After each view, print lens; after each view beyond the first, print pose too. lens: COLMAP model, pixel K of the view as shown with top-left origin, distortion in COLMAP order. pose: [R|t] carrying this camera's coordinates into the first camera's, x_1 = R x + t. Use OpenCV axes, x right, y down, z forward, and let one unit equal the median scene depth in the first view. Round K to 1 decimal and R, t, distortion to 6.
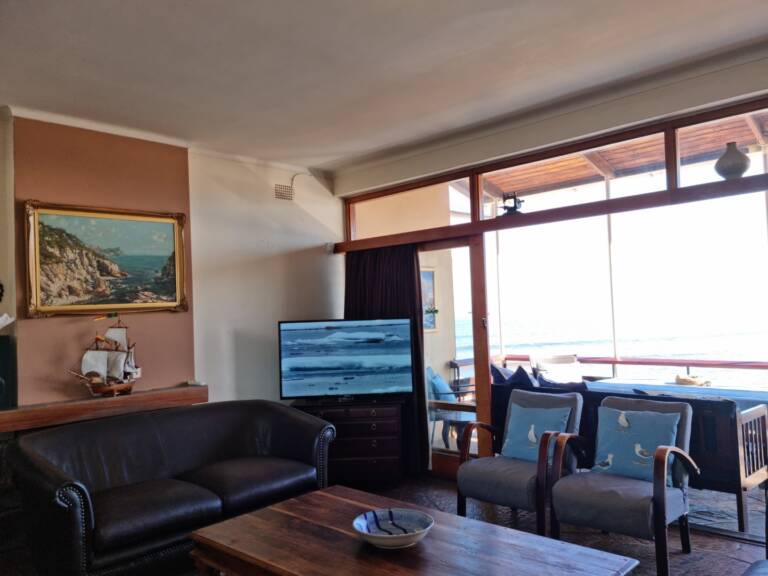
lens RADIAL K [[610.5, 0, 384.0], [0, 610.5, 288.0], [0, 0, 1]] dist [0.118733, -0.132094]
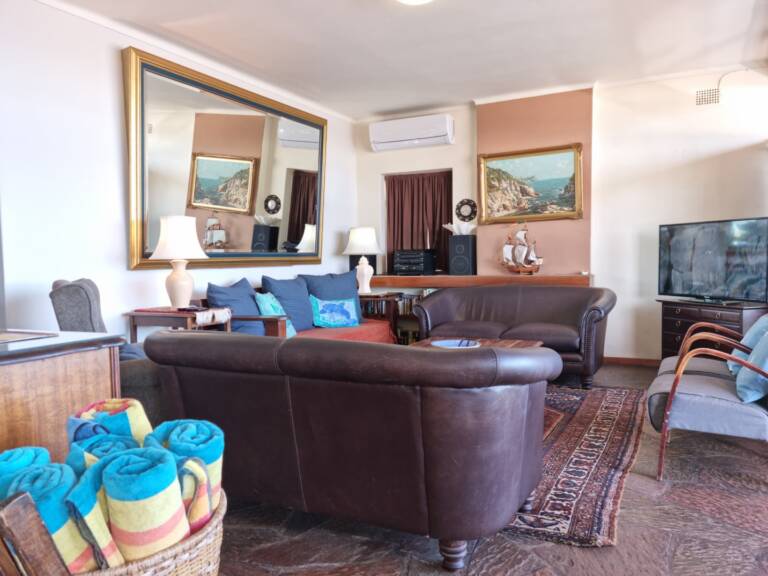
lens RADIAL K [[610.5, 0, 384.0], [0, 610.5, 288.0], [0, 0, 1]] dist [0.118733, -0.132094]
pose [[0.291225, 0.082775, -0.953067, 0.913453], [0.047771, 0.993748, 0.100905, 0.035639], [0.955461, -0.074915, 0.285450, 0.232099]]
